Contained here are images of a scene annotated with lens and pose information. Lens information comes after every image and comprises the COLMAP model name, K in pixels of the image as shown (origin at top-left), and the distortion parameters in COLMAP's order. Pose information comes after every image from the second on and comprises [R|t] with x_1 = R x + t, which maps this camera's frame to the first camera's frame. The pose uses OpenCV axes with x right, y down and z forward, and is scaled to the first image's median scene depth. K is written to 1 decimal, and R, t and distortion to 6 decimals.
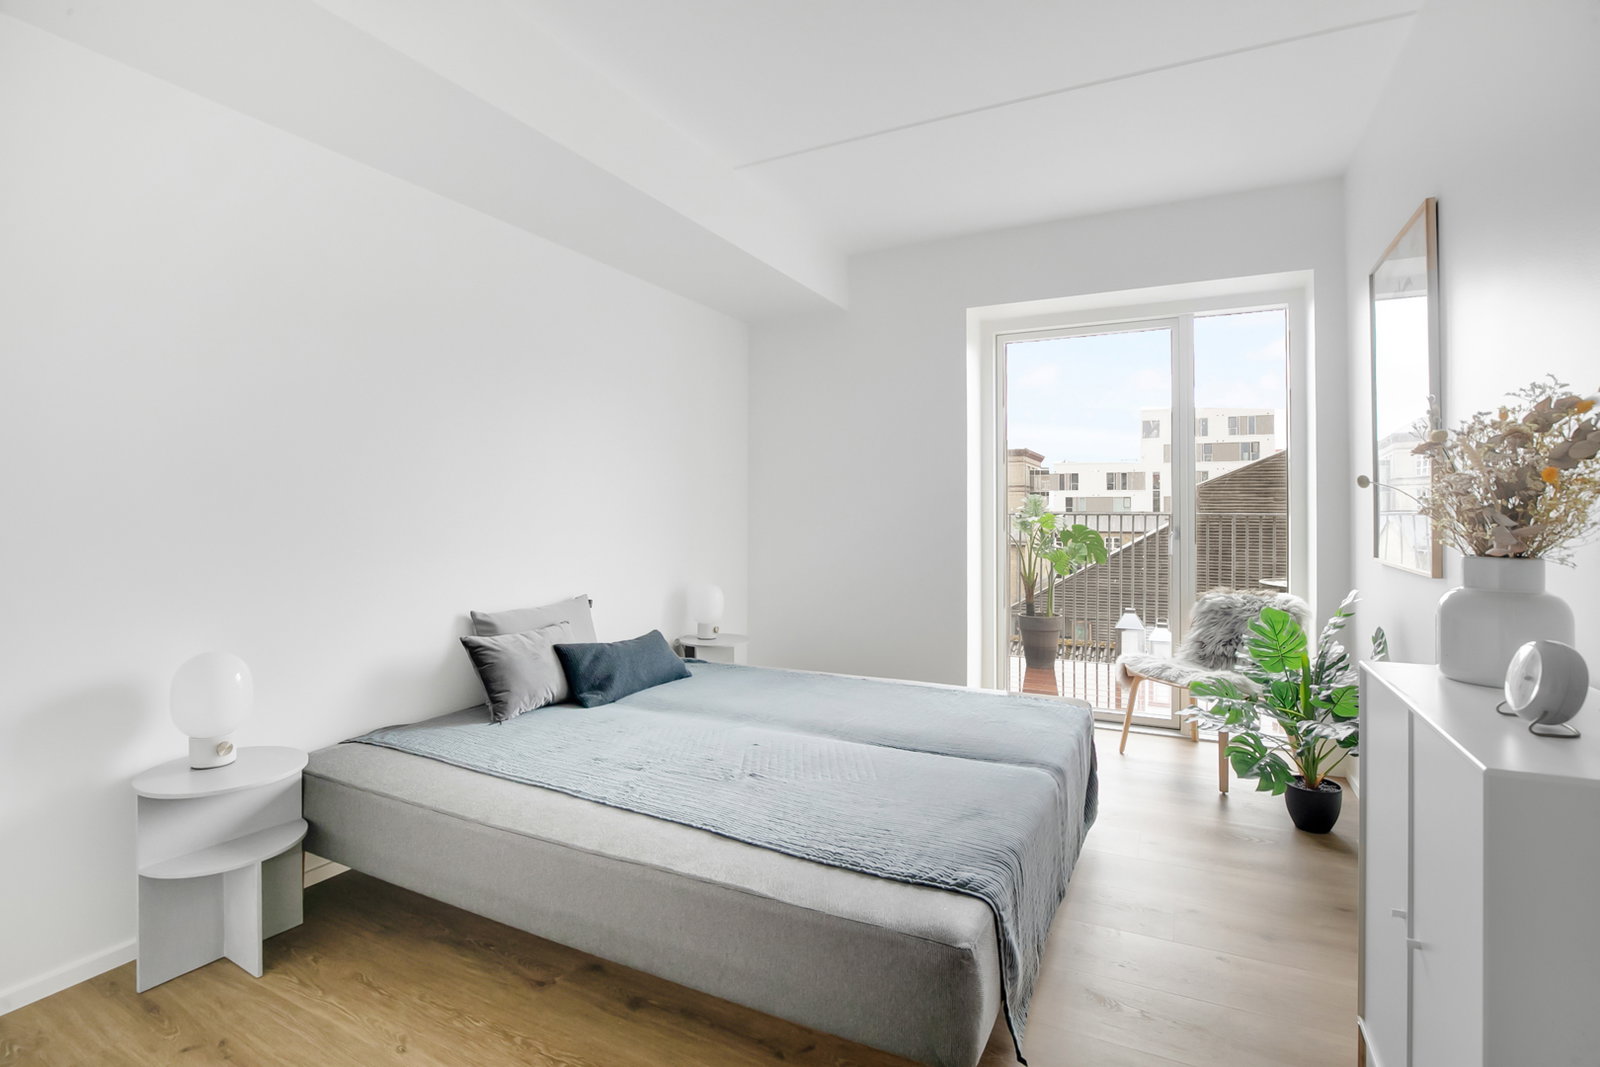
lens RADIAL K [[735.5, 0, 798.5], [0, 735.5, 522.7], [0, 0, 1]] dist [-0.003090, -0.000204]
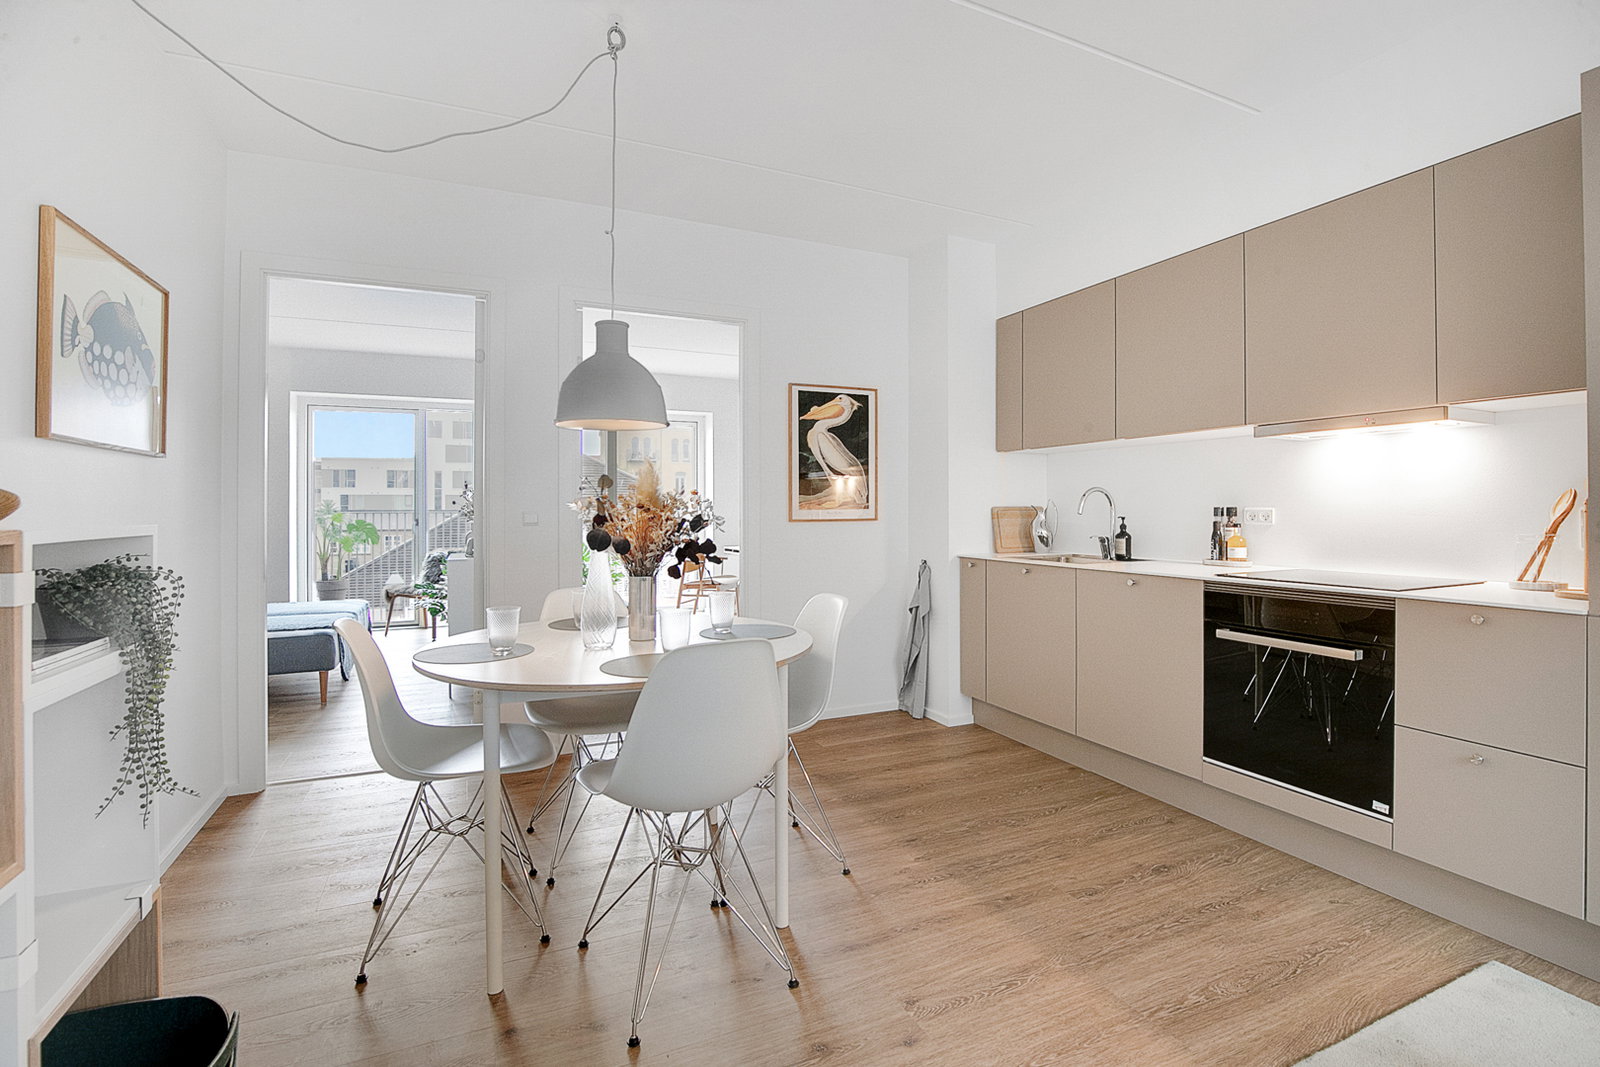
lens RADIAL K [[735.5, 0, 799.6], [0, 735.5, 519.6], [0, 0, 1]] dist [-0.003090, -0.000204]
pose [[0.615272, 0.000460, 0.788315, -0.058972], [0.001410, 0.999998, -0.001684, 0.001360], [-0.788314, 0.002148, 0.615270, -0.149249]]
